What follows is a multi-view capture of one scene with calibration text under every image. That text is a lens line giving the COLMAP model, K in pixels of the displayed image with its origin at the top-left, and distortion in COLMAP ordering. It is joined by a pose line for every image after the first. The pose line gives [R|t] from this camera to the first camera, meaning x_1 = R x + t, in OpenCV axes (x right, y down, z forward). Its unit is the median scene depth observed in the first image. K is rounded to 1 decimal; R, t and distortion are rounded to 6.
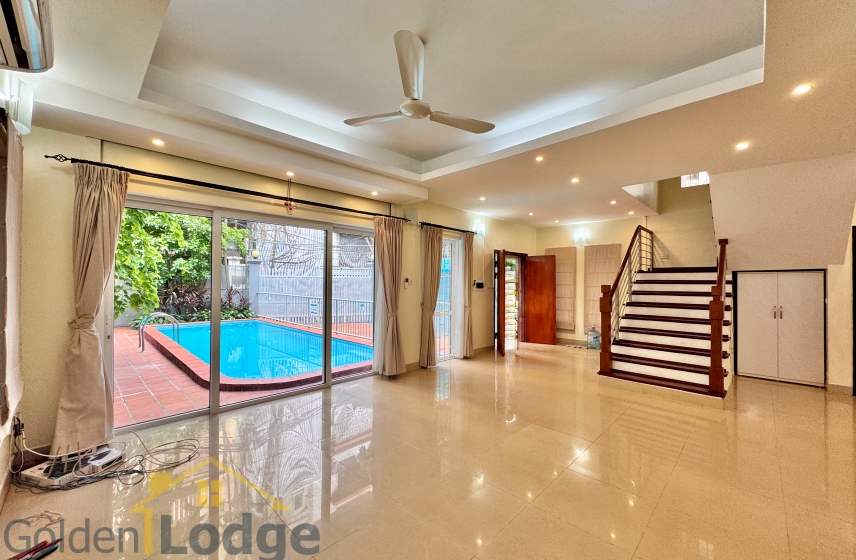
lens RADIAL K [[341.6, 0, 426.3], [0, 341.6, 280.8], [0, 0, 1]] dist [0.014701, 0.000954]
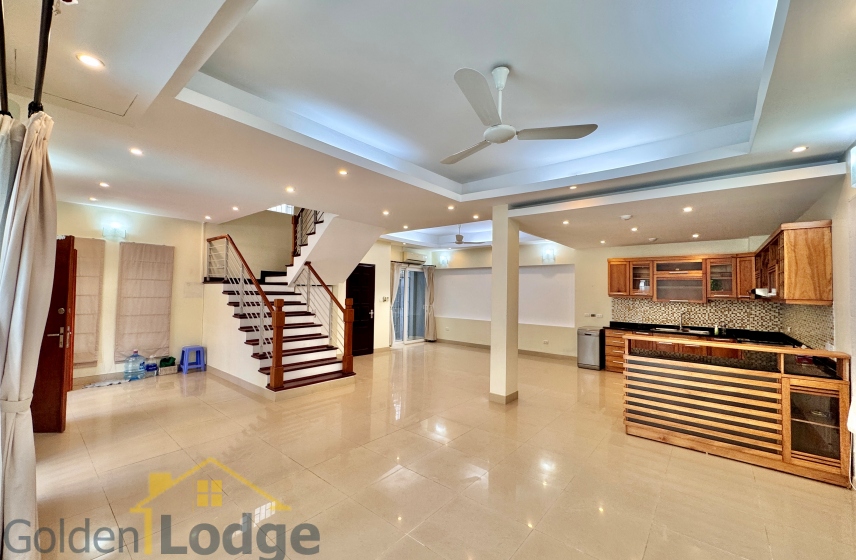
lens RADIAL K [[341.6, 0, 427.2], [0, 341.6, 281.4], [0, 0, 1]] dist [0.014701, 0.000954]
pose [[-0.065718, 0.033472, 0.997277, -0.325598], [-0.026921, 0.999014, -0.035304, -0.008970], [-0.997475, -0.029167, -0.064752, 0.418140]]
